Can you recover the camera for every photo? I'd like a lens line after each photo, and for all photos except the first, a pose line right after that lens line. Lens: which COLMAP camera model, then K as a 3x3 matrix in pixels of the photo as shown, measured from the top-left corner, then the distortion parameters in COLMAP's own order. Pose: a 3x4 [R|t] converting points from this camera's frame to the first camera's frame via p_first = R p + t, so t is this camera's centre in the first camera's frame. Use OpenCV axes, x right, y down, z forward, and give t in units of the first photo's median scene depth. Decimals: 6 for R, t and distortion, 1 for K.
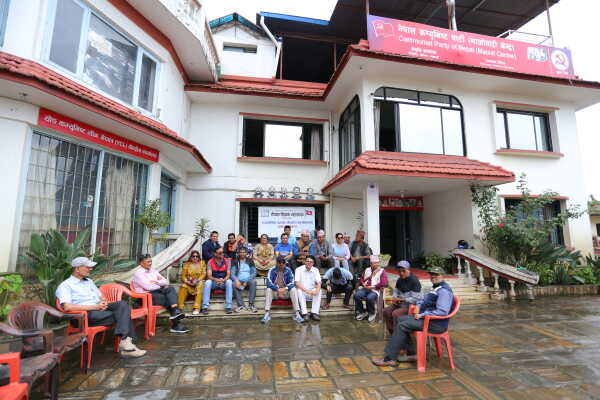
lens RADIAL K [[291.5, 0, 300.0], [0, 291.5, 200.0], [0, 0, 1]] dist [-0.075752, 0.028159]
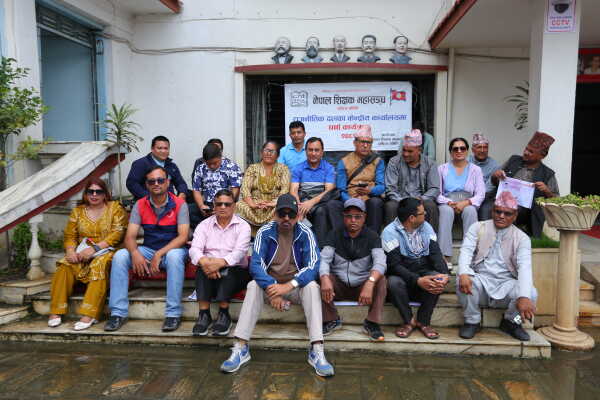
lens RADIAL K [[489.1, 0, 300.0], [0, 489.1, 200.0], [0, 0, 1]] dist [-0.001797, 0.006000]
pose [[0.972437, 0.018792, -0.232409, 0.075919], [0.031655, 0.976879, 0.211435, 0.046794], [0.231008, -0.212964, 0.949358, 0.285121]]
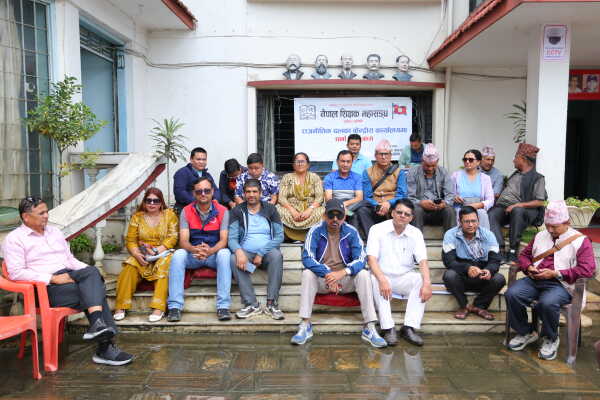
lens RADIAL K [[512.4, 0, 300.0], [0, 512.4, 200.0], [0, 0, 1]] dist [0.004777, 0.005506]
pose [[0.987654, 0.009068, -0.156387, 0.002960], [0.021622, 0.980877, 0.193423, 0.028980], [0.155151, -0.194416, 0.968571, 0.168072]]
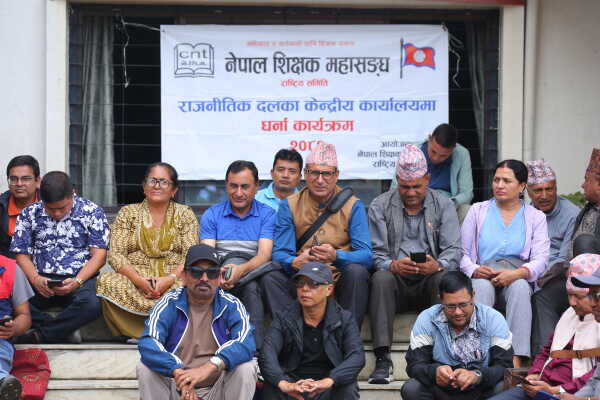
lens RADIAL K [[2391.4, 0, 300.0], [0, 2391.4, 200.0], [0, 0, 1]] dist [0.080710, 1.141244]
pose [[0.988993, 0.006557, -0.147820, 0.236066], [0.013254, 0.991075, 0.132641, -0.091578], [0.147370, -0.133141, 0.980079, -0.739789]]
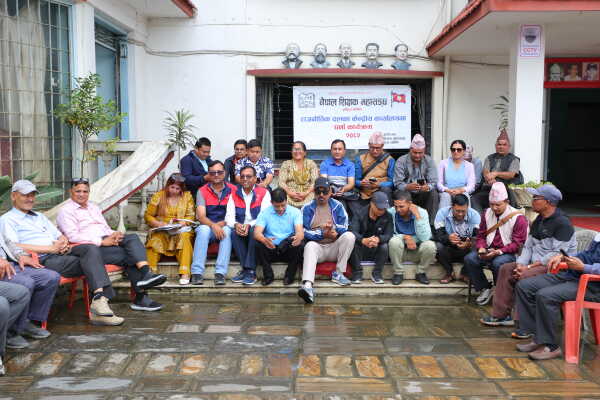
lens RADIAL K [[650.2, 0, 300.0], [0, 650.2, 200.0], [0, 0, 1]] dist [0.041894, 0.007486]
pose [[0.987213, 0.011987, -0.158958, 0.053200], [0.019475, 0.980630, 0.194900, -0.003562], [0.158216, -0.195504, 0.967856, -0.108377]]
